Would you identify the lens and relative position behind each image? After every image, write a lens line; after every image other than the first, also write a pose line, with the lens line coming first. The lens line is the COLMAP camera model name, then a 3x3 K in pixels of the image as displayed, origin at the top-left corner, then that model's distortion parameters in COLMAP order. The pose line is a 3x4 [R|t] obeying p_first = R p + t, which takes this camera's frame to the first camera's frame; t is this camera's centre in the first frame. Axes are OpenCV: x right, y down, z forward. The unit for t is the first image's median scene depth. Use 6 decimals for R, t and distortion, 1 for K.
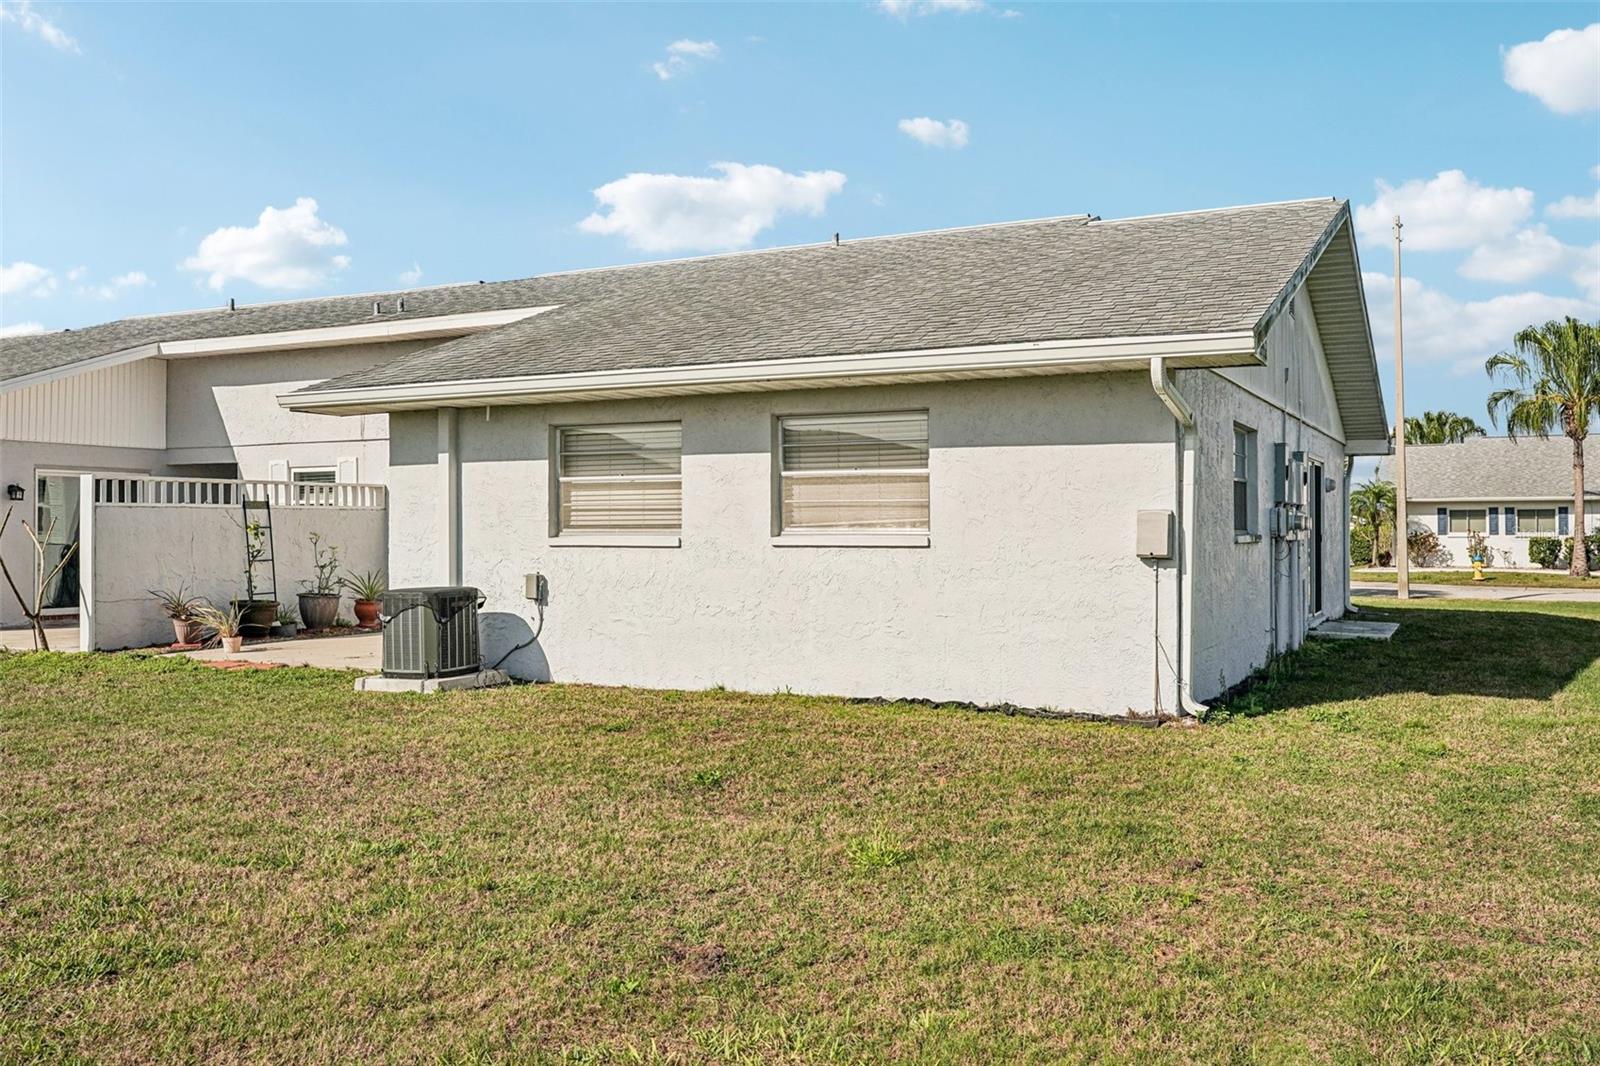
lens RADIAL K [[1359.9, 0, 800.0], [0, 1359.9, 533.0], [0, 0, 1]] dist [0.000867, -0.015522]
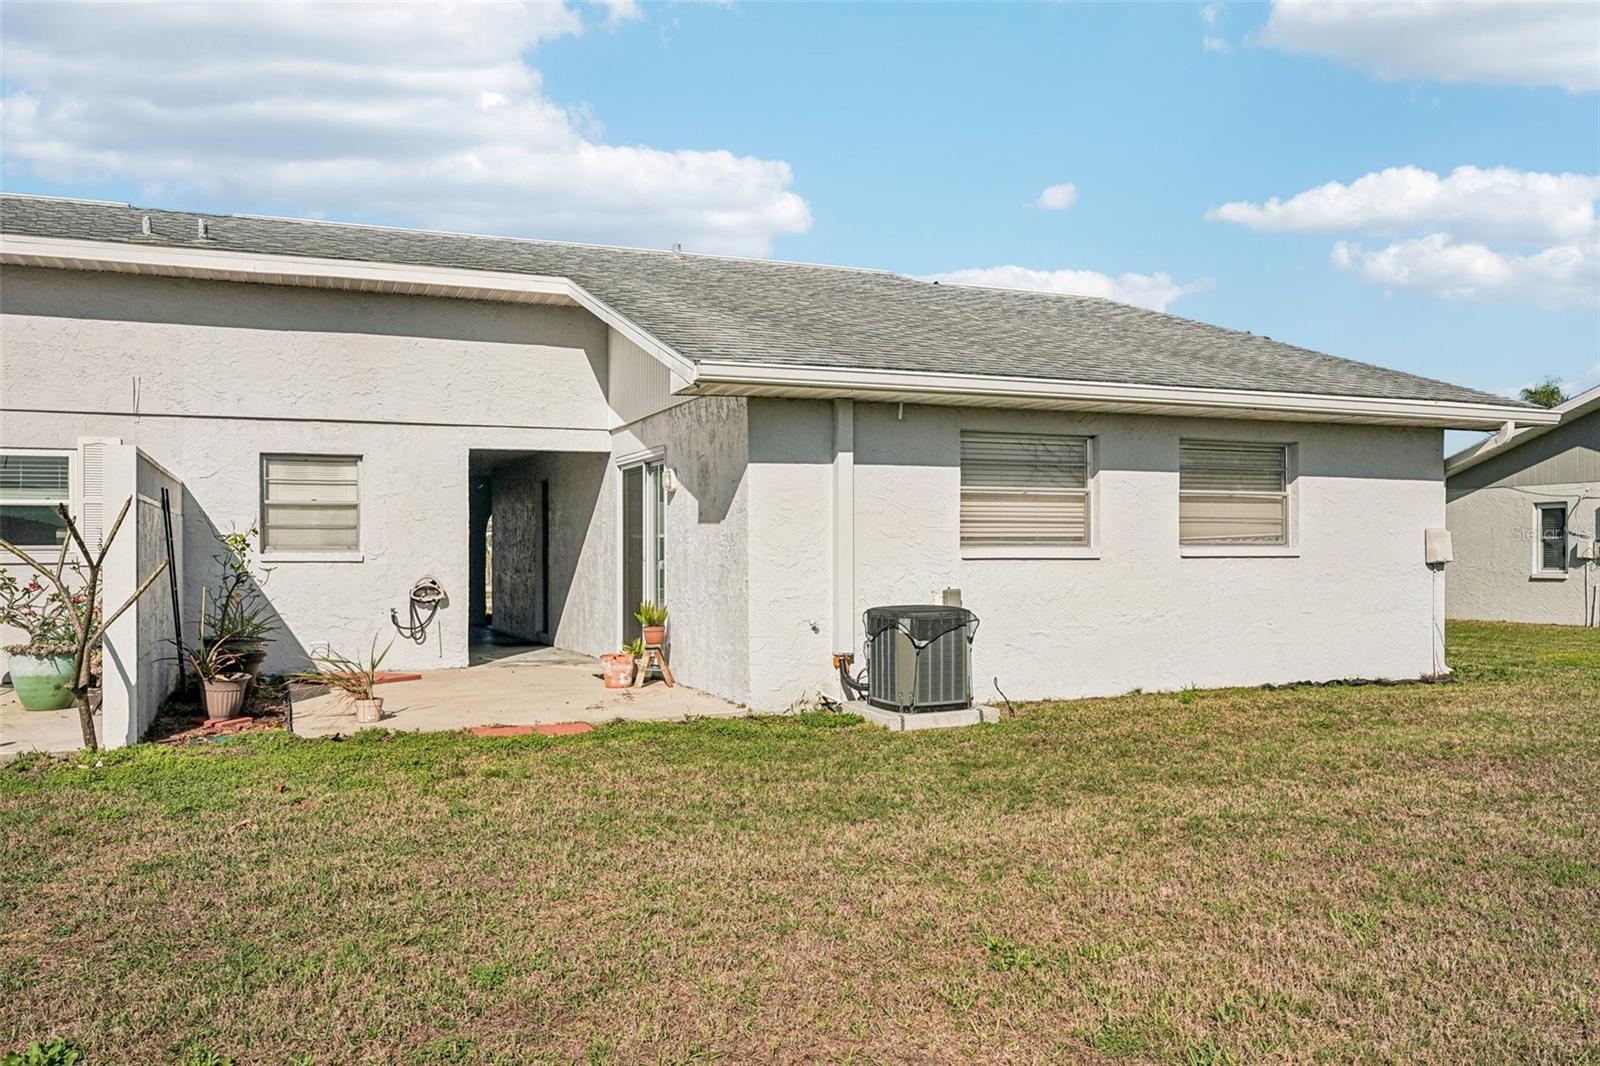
lens RADIAL K [[1291.9, 0, 798.5], [0, 1291.9, 555.1], [0, 0, 1]] dist [-0.040626, -0.004443]
pose [[0.652135, -0.001653, 0.758101, -0.966464], [0.002614, 0.999997, -0.000069, 0.006974], [-0.758098, 0.002027, 0.652137, 0.527388]]
